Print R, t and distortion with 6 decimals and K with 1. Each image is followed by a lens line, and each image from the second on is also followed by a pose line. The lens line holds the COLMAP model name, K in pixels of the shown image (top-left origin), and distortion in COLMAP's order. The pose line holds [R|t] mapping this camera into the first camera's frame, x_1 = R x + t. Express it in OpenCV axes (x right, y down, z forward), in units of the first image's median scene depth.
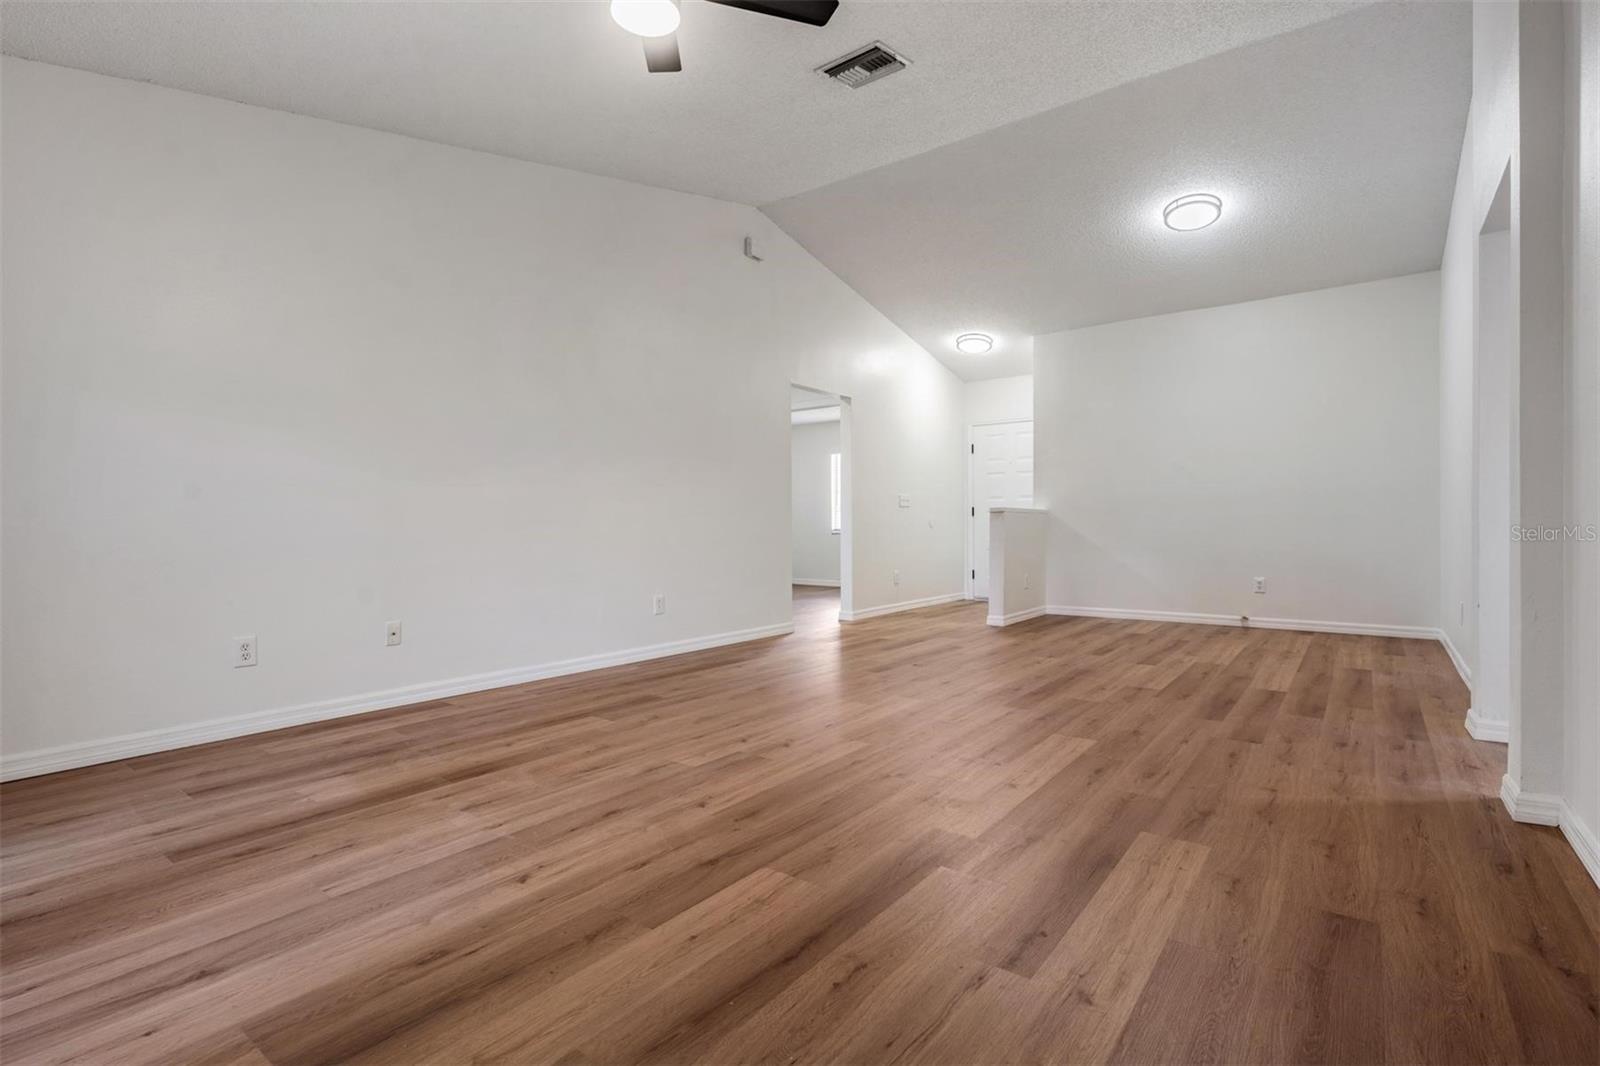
lens RADIAL K [[756.2, 0, 781.9], [0, 756.2, 551.5], [0, 0, 1]] dist [0.001541, 0.001099]
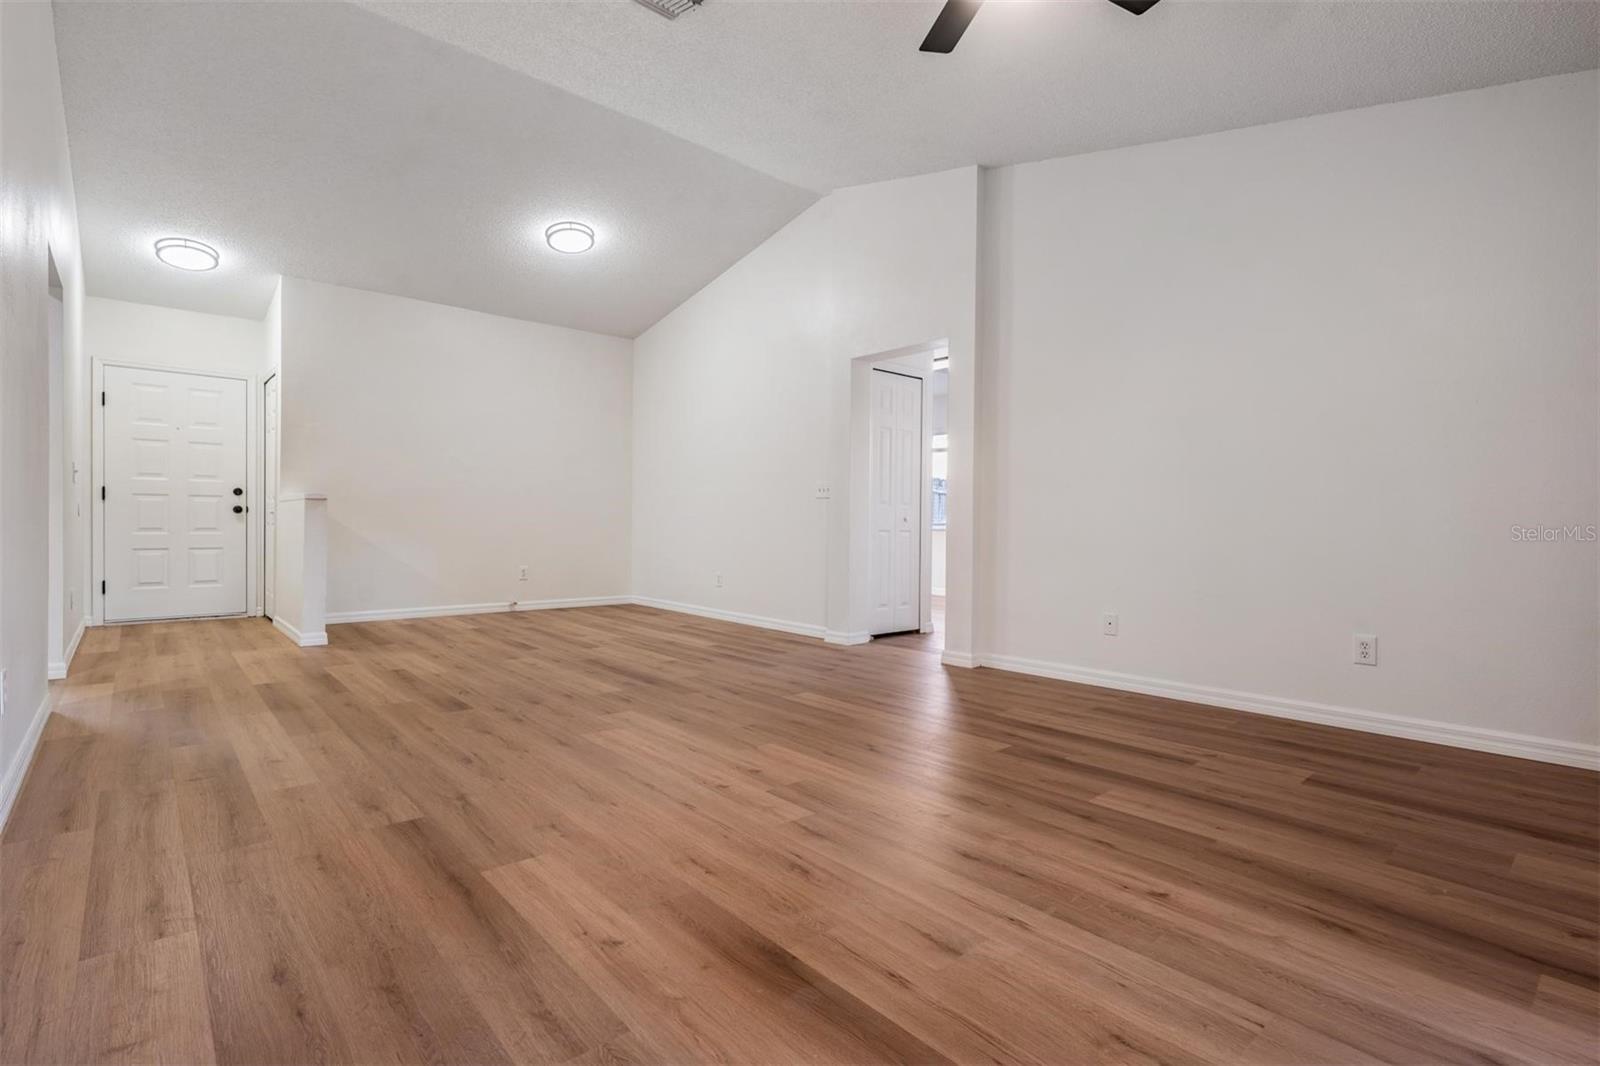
lens RADIAL K [[771.3, 0, 800.0], [0, 771.3, 533.0], [0, 0, 1]] dist [0.000688, 0.000520]
pose [[0.185321, -0.007440, 0.982650, -0.816996], [0.022641, 0.999738, 0.003299, -0.017534], [-0.982417, 0.021637, 0.185441, 0.749968]]
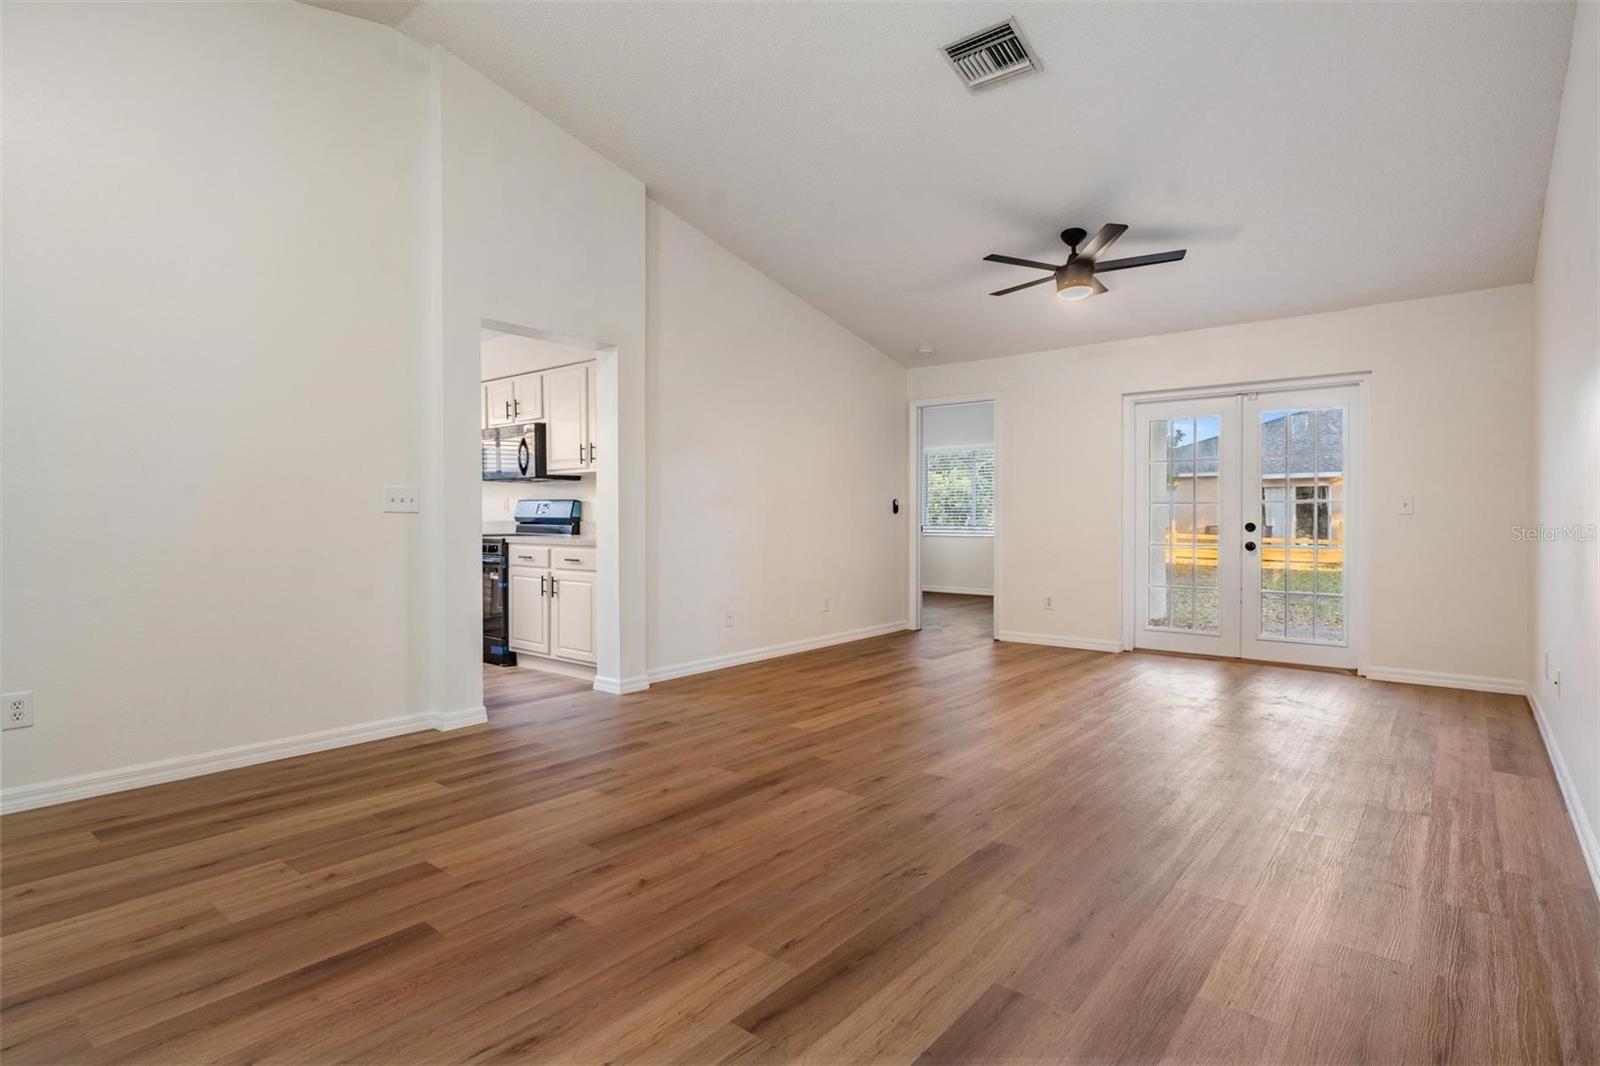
lens RADIAL K [[804.2, 0, 800.0], [0, 804.2, 533.0], [0, 0, 1]] dist [0.012040, -0.001430]
pose [[-0.999803, 0.002734, 0.019671, 0.358114], [0.003747, 0.998658, 0.051647, -0.122677], [-0.019503, 0.051711, -0.998472, 2.219401]]
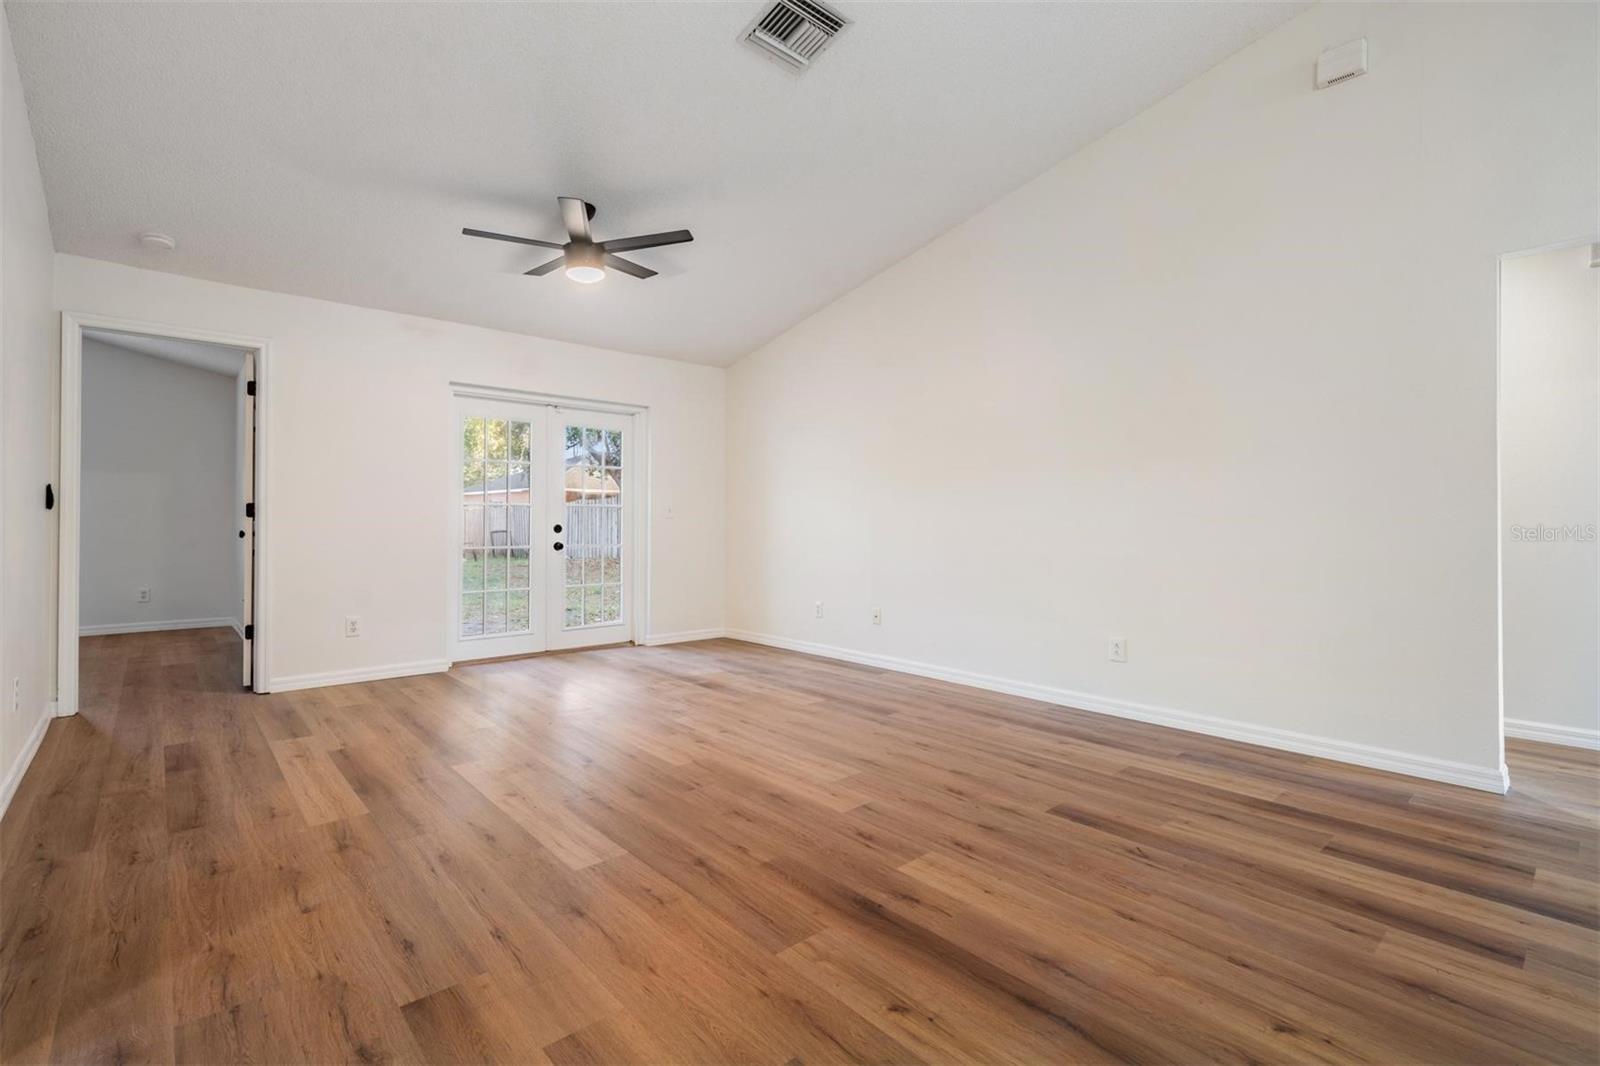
lens RADIAL K [[720.9, 0, 797.4], [0, 720.9, 526.7], [0, 0, 1]] dist [-0.001544, 0.000165]
pose [[-0.183629, 0.008379, -0.982960, 1.020744], [-0.035833, 0.999242, 0.015211, -0.091746], [0.982342, 0.038015, -0.183189, 1.285817]]
